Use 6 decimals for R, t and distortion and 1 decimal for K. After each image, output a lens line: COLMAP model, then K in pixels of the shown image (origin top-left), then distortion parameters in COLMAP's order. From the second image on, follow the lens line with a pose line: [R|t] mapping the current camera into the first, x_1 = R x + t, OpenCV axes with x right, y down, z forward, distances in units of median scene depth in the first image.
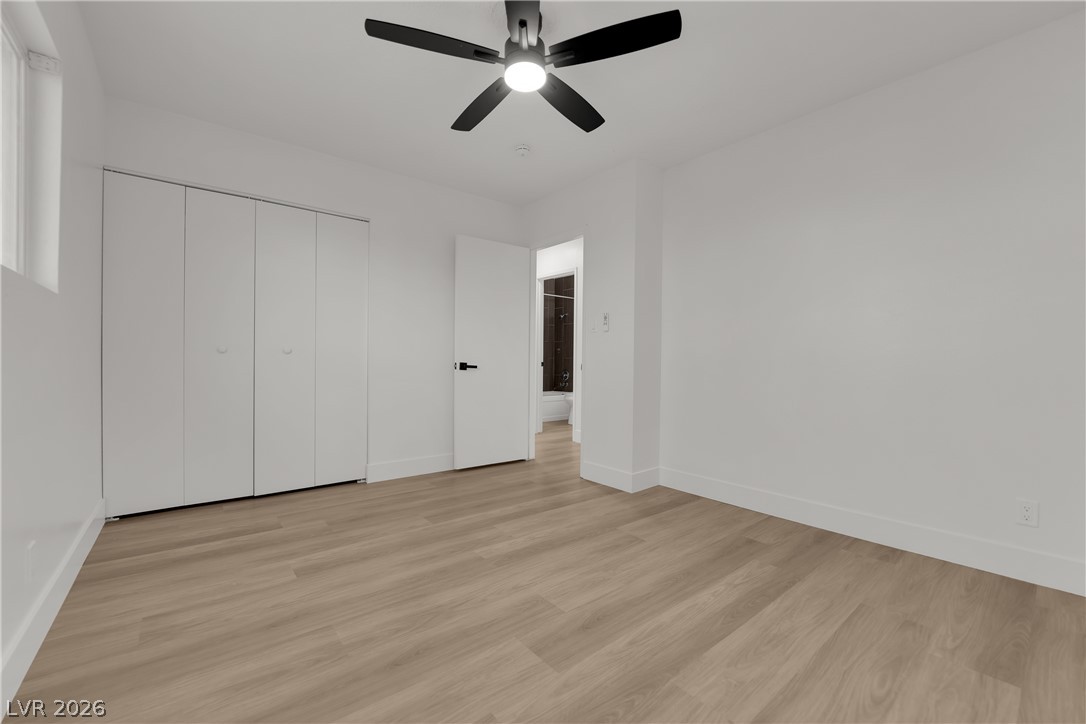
lens RADIAL K [[438.4, 0, 538.7], [0, 438.4, 363.4], [0, 0, 1]] dist [-0.013875, -0.001327]
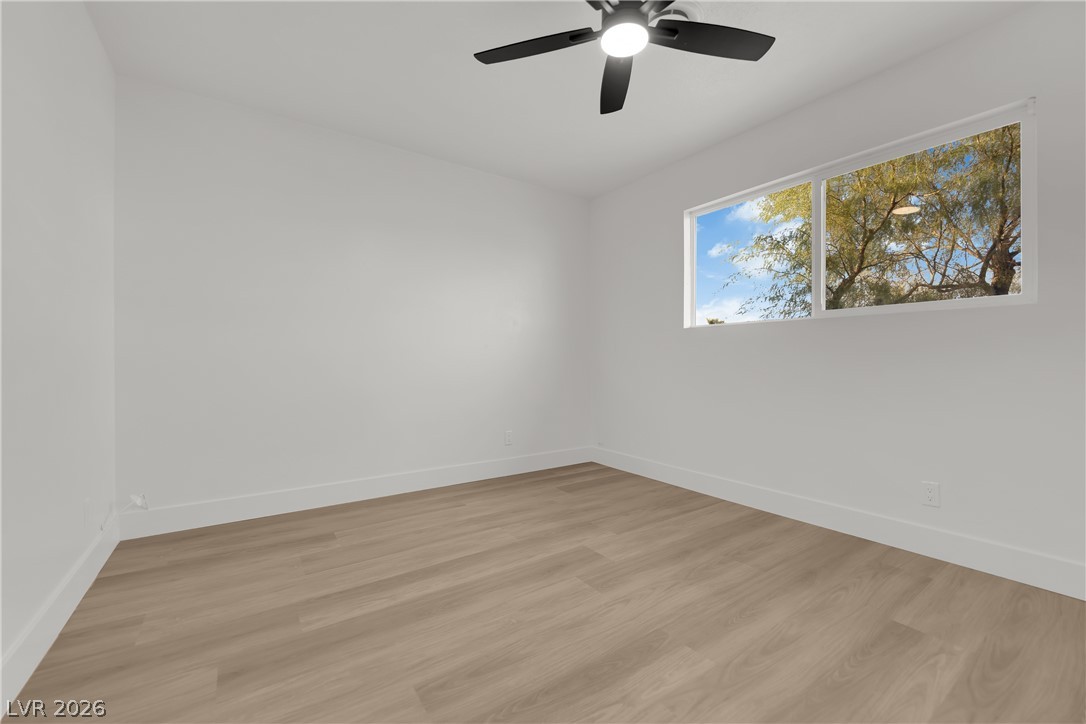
lens RADIAL K [[438.4, 0, 538.7], [0, 438.4, 363.4], [0, 0, 1]] dist [-0.013875, -0.001327]
pose [[-0.996857, -0.011948, 0.078321, 0.069354], [-0.011081, 0.999873, 0.011496, -0.004740], [-0.078448, 0.010592, -0.996862, 1.959655]]
